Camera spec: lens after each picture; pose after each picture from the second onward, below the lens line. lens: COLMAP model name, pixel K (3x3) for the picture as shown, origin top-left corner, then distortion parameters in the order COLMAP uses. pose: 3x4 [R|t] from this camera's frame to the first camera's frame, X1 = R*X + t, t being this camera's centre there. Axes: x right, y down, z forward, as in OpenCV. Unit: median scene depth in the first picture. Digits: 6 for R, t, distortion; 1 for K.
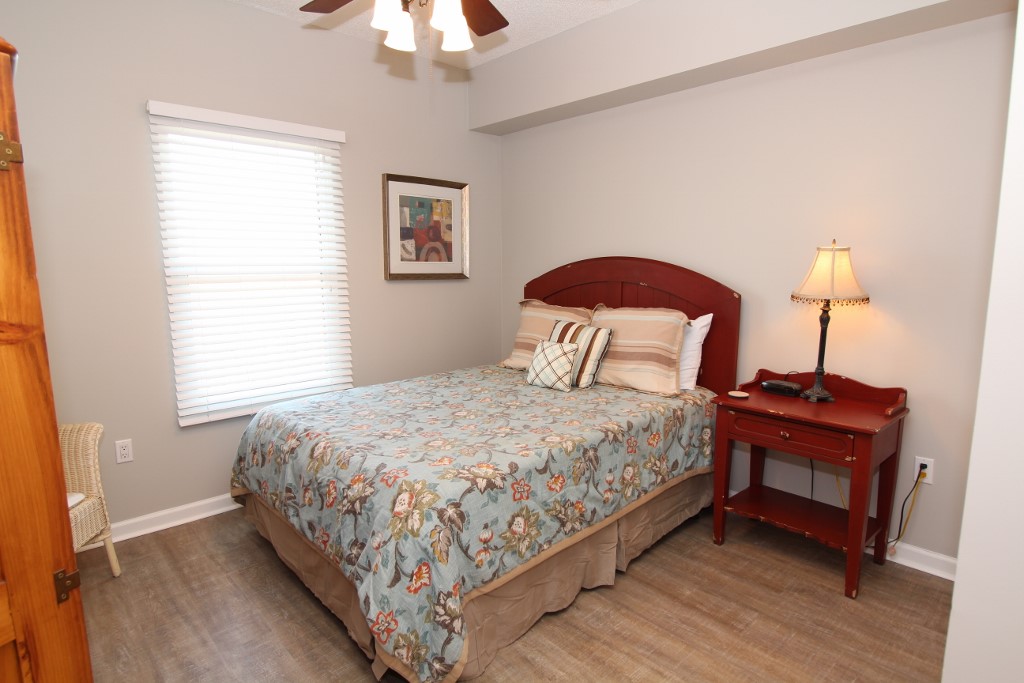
lens RADIAL K [[543.2, 0, 511.5], [0, 543.2, 341.8], [0, 0, 1]] dist [0.002213, -0.000014]
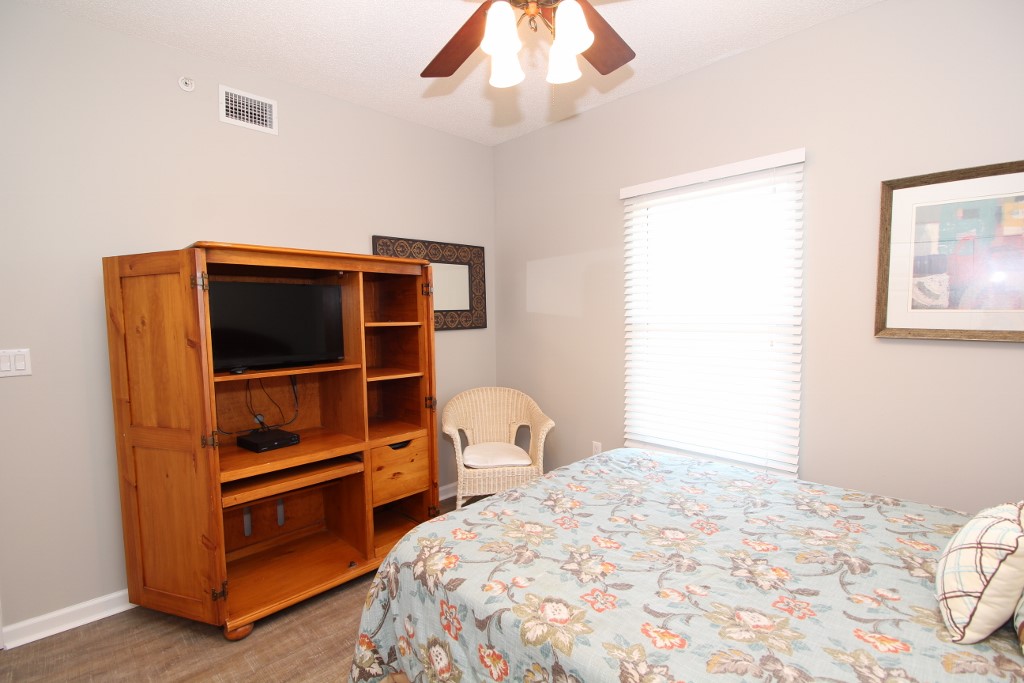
lens RADIAL K [[476.5, 0, 513.2], [0, 476.5, 343.3], [0, 0, 1]] dist [-0.015055, -0.001645]
pose [[0.041887, 0.065941, -0.996944, 0.536264], [-0.134310, 0.989135, 0.059781, -0.127607], [0.990054, 0.131395, 0.050288, 0.830543]]
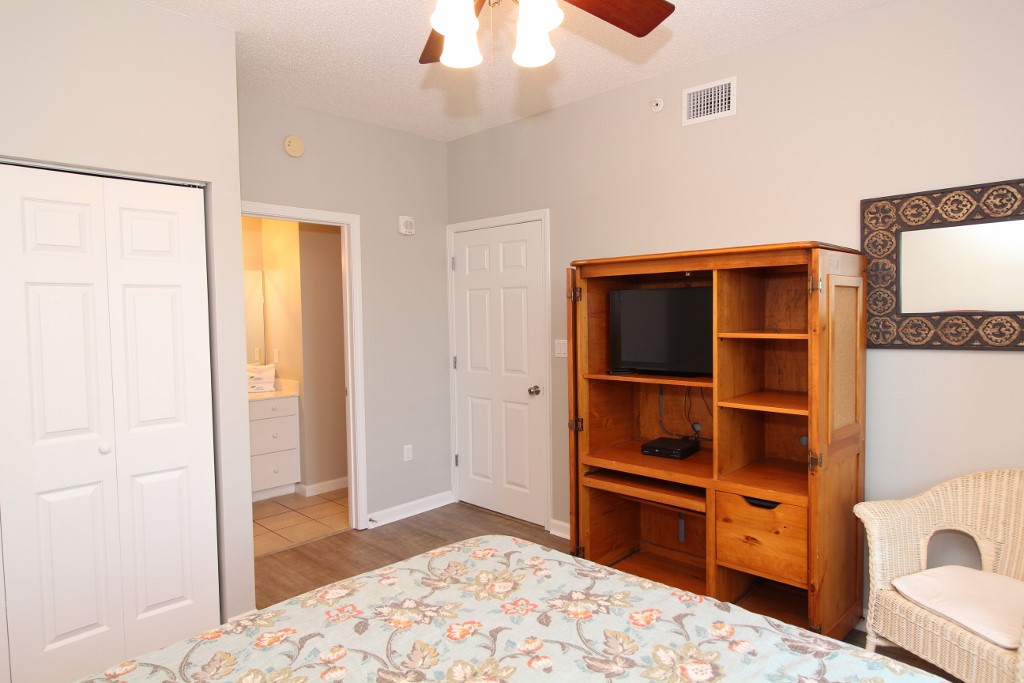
lens RADIAL K [[618.6, 0, 513.0], [0, 618.6, 343.2], [0, 0, 1]] dist [-0.009197, -0.000232]
pose [[-0.998195, 0.027183, -0.053559, -0.108649], [0.016081, 0.980121, 0.197748, -0.271409], [0.057869, 0.196530, -0.978789, 1.615115]]
